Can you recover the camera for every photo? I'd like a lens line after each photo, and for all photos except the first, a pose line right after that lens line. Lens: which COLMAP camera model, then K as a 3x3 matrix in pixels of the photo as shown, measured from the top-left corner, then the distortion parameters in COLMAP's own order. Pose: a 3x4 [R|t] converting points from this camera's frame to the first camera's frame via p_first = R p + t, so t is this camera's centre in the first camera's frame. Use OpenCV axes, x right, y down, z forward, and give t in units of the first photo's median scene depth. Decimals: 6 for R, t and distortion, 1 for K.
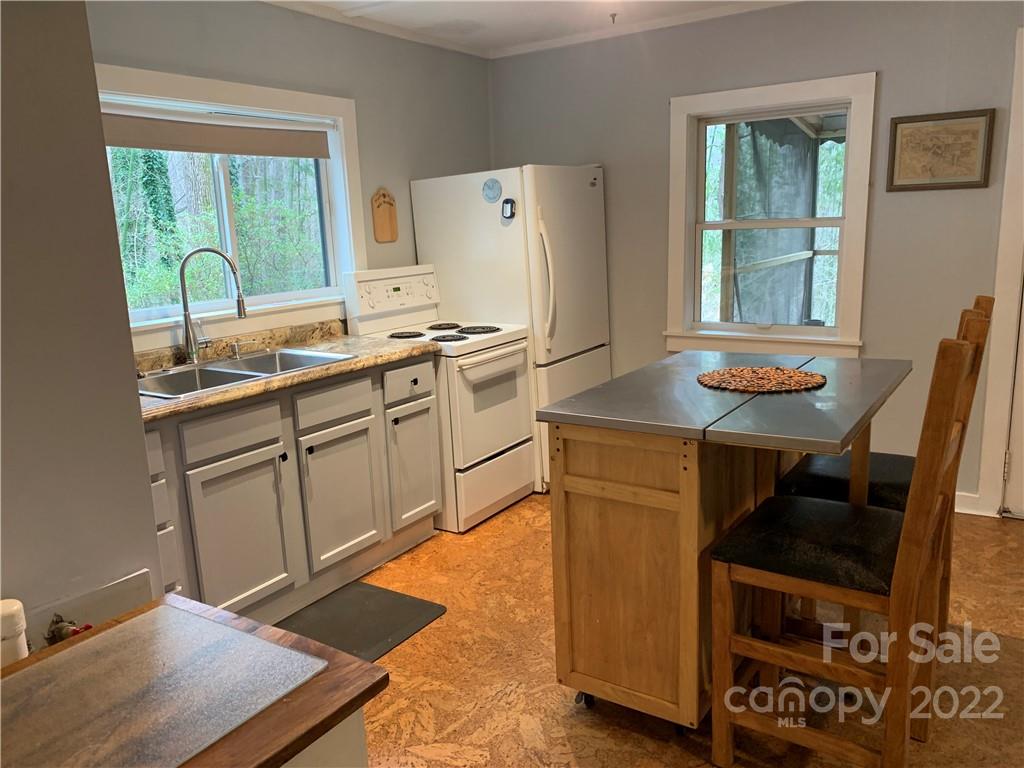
lens RADIAL K [[777.9, 0, 515.6], [0, 777.9, 381.1], [0, 0, 1]] dist [0.076772, -0.084087]
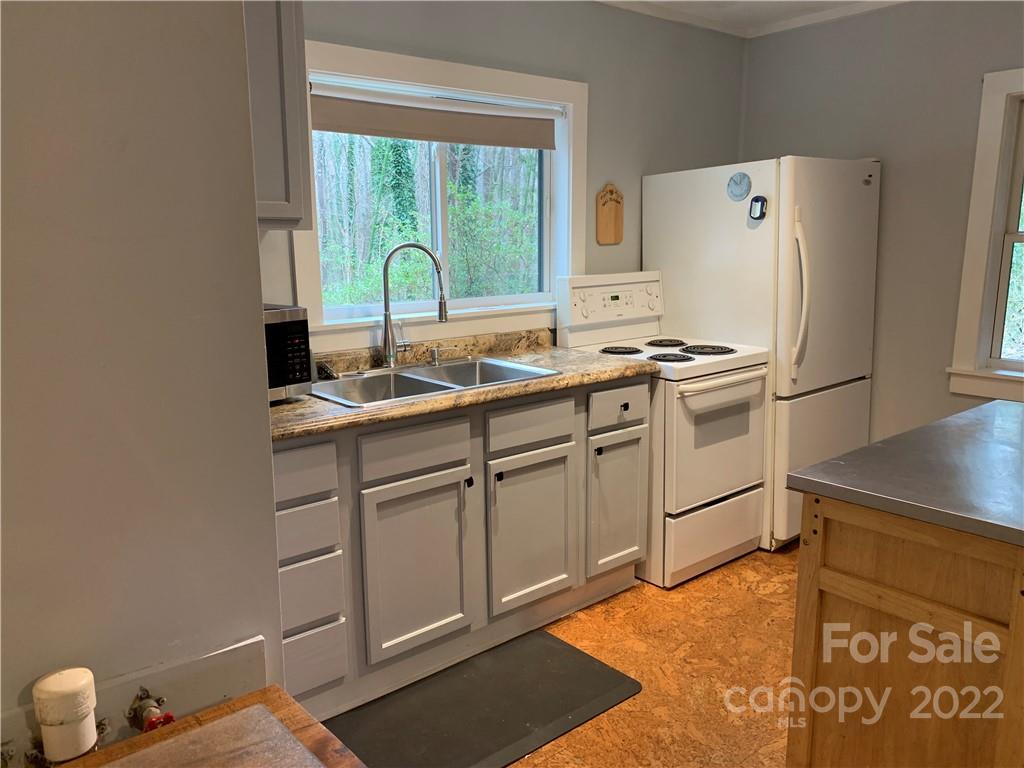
lens RADIAL K [[777.9, 0, 508.0], [0, 777.9, 386.4], [0, 0, 1]] dist [0.076772, -0.084087]
pose [[0.956091, 0.082399, -0.281248, -0.014178], [-0.083523, 0.996474, 0.008007, -0.017311], [0.280916, 0.015835, 0.959602, 0.141451]]
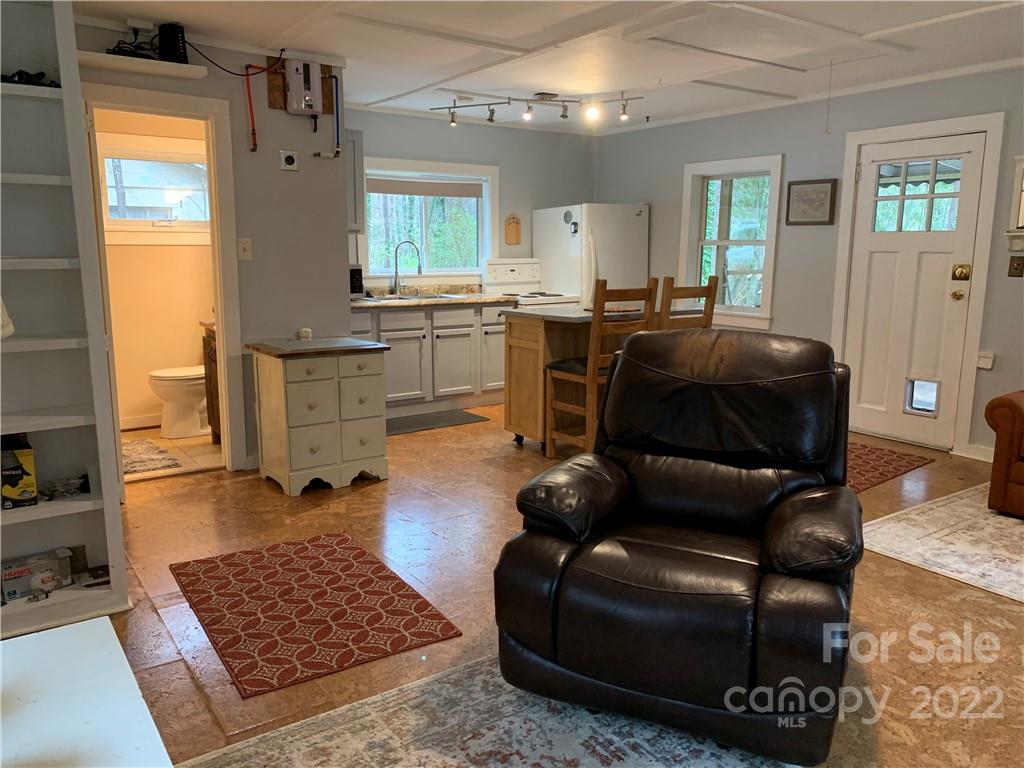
lens RADIAL K [[777.9, 0, 513.3], [0, 777.9, 386.4], [0, 0, 1]] dist [0.076772, -0.084087]
pose [[0.932680, 0.105211, -0.345021, 0.584165], [-0.109695, 0.993944, 0.006561, 0.160054], [0.343622, 0.031728, 0.938572, -0.795154]]
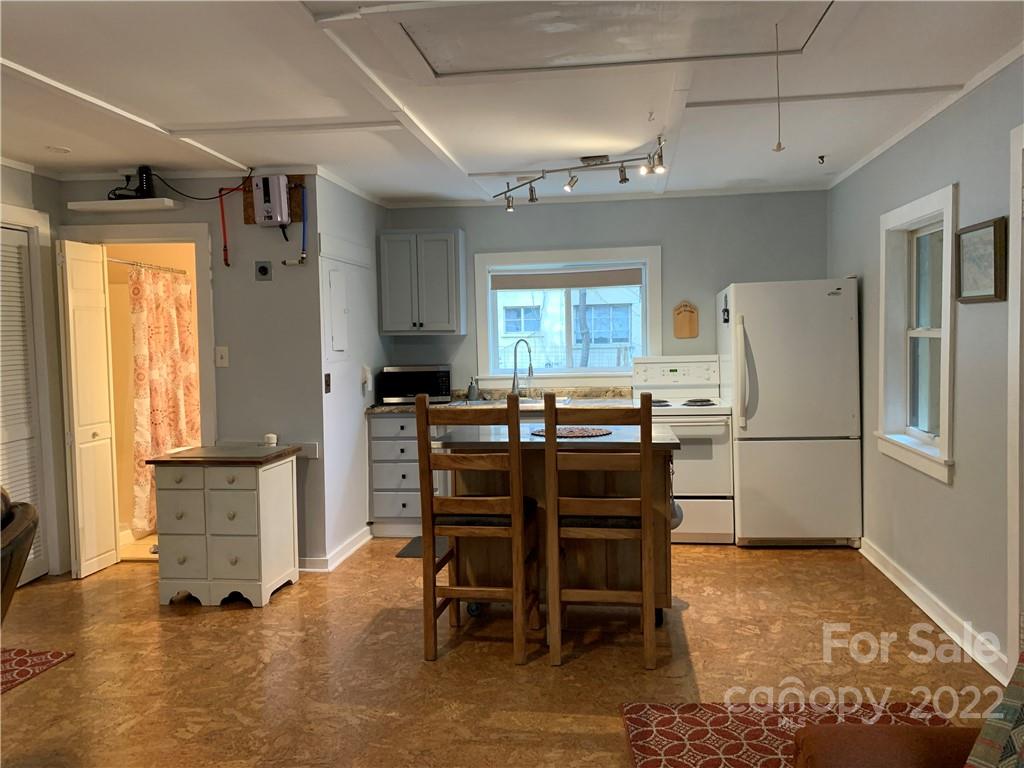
lens RADIAL K [[777.9, 0, 521.6], [0, 777.9, 383.8], [0, 0, 1]] dist [0.076772, -0.084087]
pose [[0.444655, 0.085183, -0.891642, 1.175679], [-0.172067, 0.985050, 0.008298, -0.068954], [0.879019, 0.149732, 0.452665, 0.134212]]
